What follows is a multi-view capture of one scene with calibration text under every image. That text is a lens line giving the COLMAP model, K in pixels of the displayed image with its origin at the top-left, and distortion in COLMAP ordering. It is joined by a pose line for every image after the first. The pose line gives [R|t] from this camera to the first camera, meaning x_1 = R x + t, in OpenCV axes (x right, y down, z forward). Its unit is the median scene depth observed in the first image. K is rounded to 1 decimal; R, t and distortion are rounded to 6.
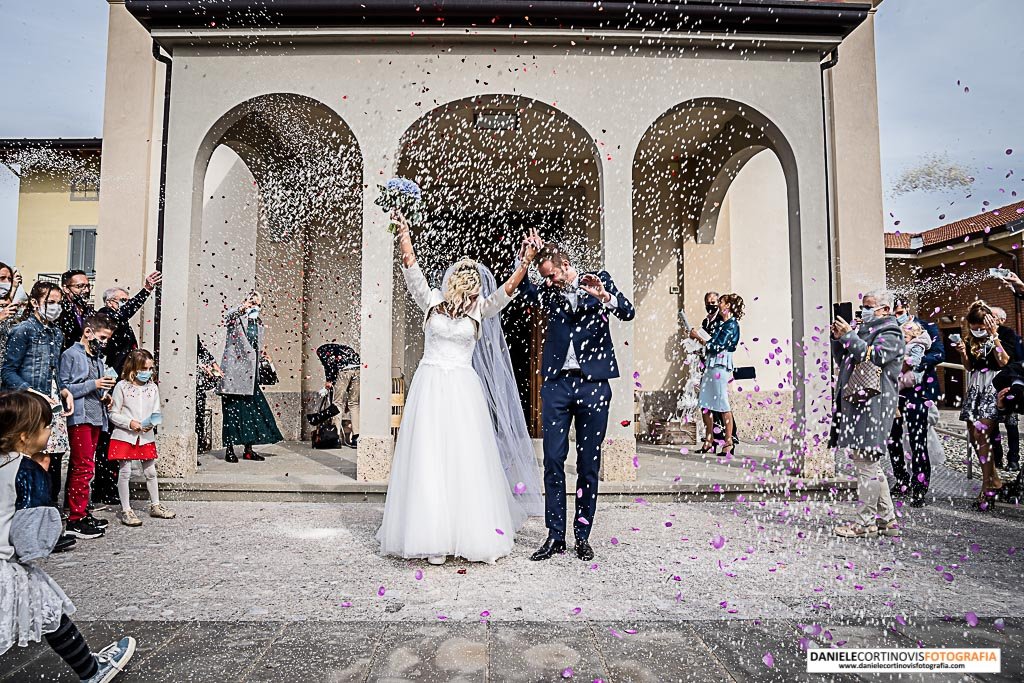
lens RADIAL K [[723.4, 0, 512.0], [0, 723.4, 341.5], [0, 0, 1]] dist [-0.125179, 0.093228]
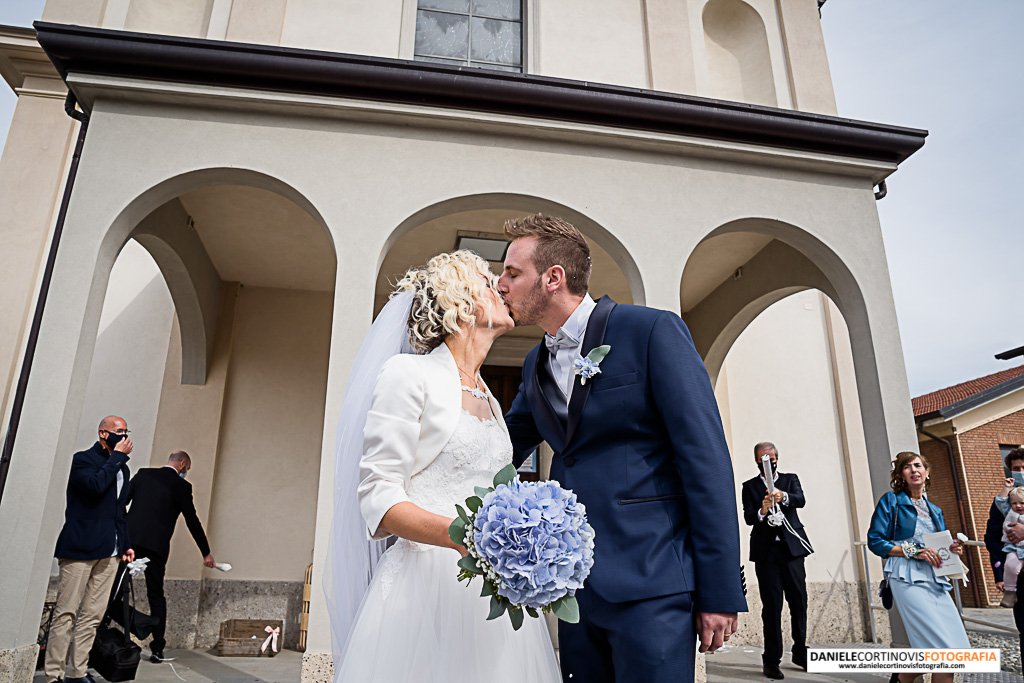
lens RADIAL K [[723.4, 0, 512.0], [0, 723.4, 341.5], [0, 0, 1]] dist [-0.125179, 0.093228]
pose [[0.990118, 0.050401, 0.130866, -0.117049], [-0.014884, 0.965680, -0.259307, 0.020636], [-0.139444, 0.254796, 0.956888, 0.267874]]
